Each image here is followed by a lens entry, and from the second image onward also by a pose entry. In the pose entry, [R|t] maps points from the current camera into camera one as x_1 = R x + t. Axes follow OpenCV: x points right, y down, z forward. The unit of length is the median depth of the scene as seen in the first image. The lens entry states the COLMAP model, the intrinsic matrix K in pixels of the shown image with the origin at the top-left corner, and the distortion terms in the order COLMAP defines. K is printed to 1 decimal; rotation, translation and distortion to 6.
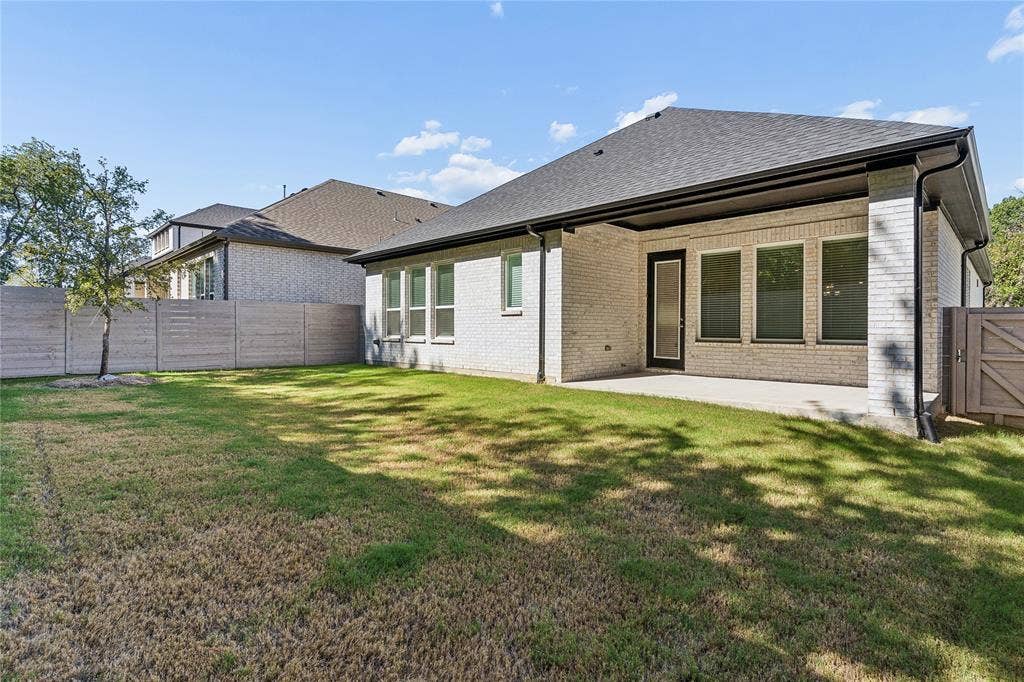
lens RADIAL K [[497.9, 0, 506.5], [0, 497.9, 312.4], [0, 0, 1]] dist [-0.000861, 0.000153]
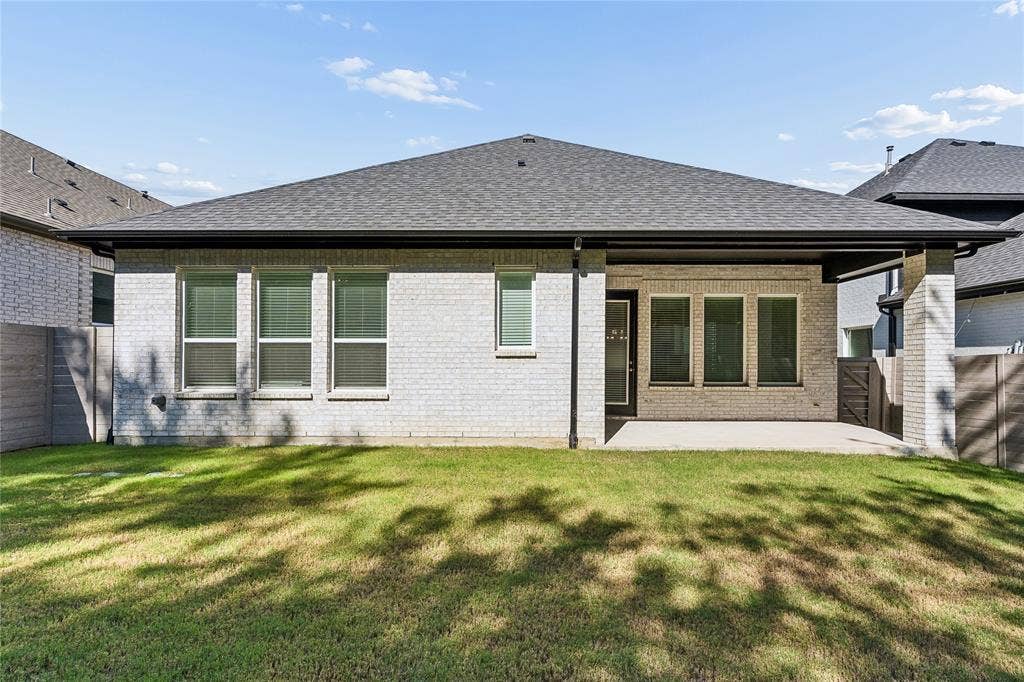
lens RADIAL K [[495.5, 0, 505.6], [0, 495.5, 340.3], [0, 0, 1]] dist [0.003976, 0.000339]
pose [[0.707164, 0.031688, 0.706339, -0.503876], [-0.024983, 0.999491, -0.019827, -0.004042], [-0.706608, -0.003626, 0.707596, 0.505008]]
